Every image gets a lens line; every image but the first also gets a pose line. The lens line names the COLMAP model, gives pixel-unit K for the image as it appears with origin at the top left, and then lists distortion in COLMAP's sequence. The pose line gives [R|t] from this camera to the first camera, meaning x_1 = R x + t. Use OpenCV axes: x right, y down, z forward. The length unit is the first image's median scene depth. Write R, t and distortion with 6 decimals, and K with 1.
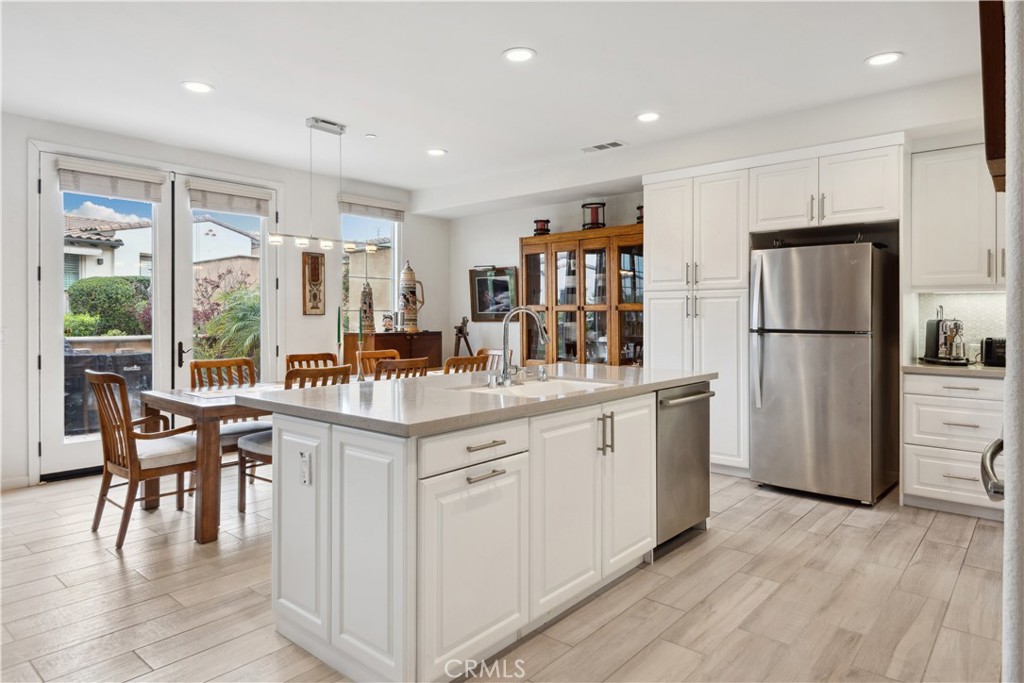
lens RADIAL K [[632.2, 0, 510.3], [0, 632.2, 318.3], [0, 0, 1]] dist [0.010952, -0.003824]
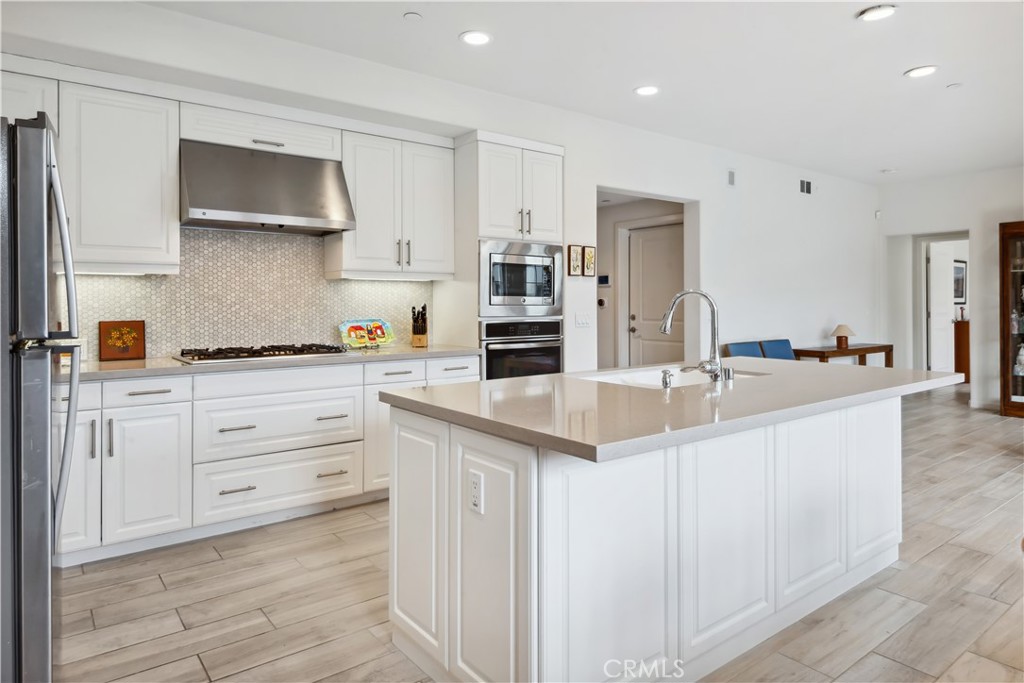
lens RADIAL K [[632.2, 0, 503.1], [0, 632.2, 304.1], [0, 0, 1]] dist [0.010952, -0.003824]
pose [[-0.979507, -0.000135, 0.201411, 0.057594], [0.001130, 0.999980, 0.006167, -0.005100], [-0.201408, 0.006268, -0.979487, 1.122469]]
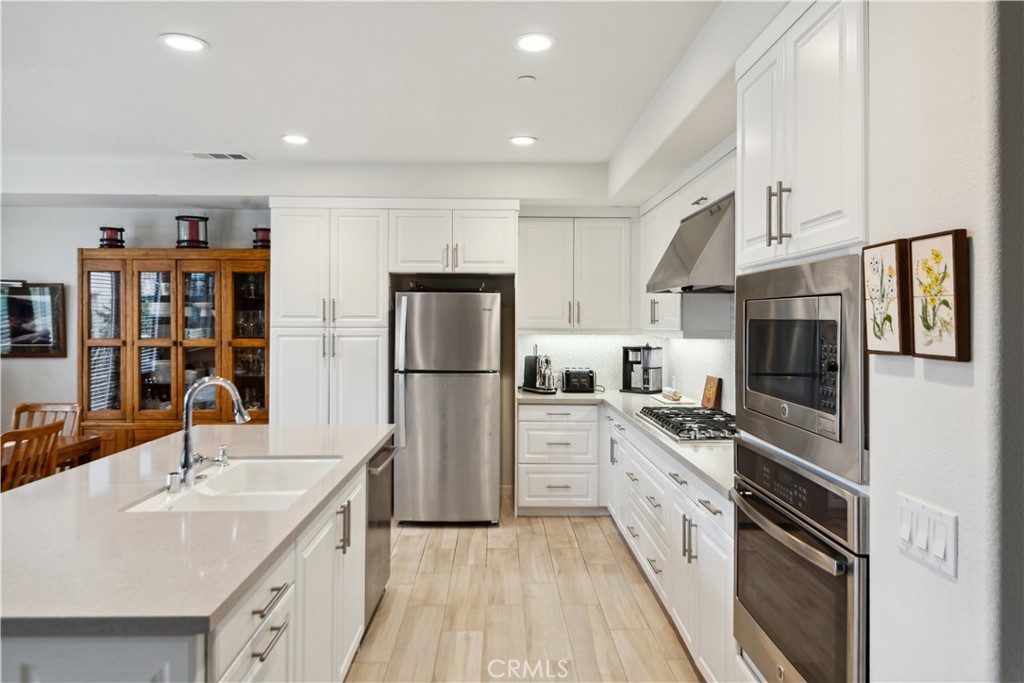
lens RADIAL K [[632.2, 0, 521.0], [0, 632.2, 317.4], [0, 0, 1]] dist [0.010952, -0.003824]
pose [[0.733874, 0.007483, 0.679244, -0.136775], [-0.004957, 0.999972, -0.005661, -0.053383], [-0.679267, 0.000788, 0.733890, 0.105720]]
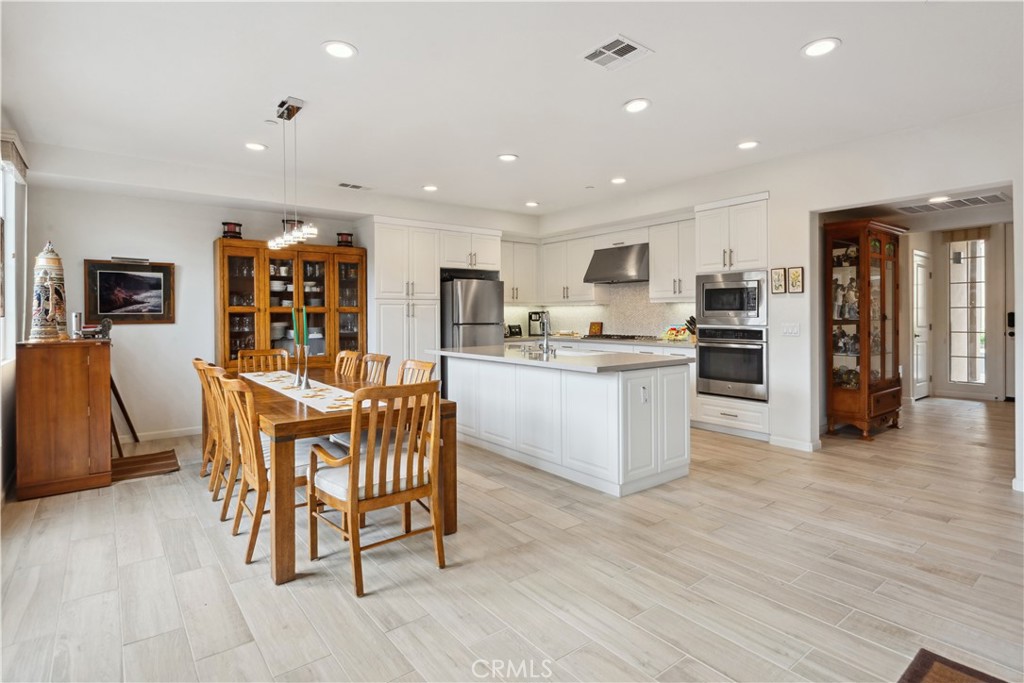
lens RADIAL K [[522.6, 0, 520.0], [0, 522.6, 318.8], [0, 0, 1]] dist [0.024422, -0.002793]
pose [[0.175349, -0.007505, 0.984478, -0.875798], [0.006268, 0.999959, 0.006507, -0.003882], [-0.984486, 0.005030, 0.175388, 0.486022]]
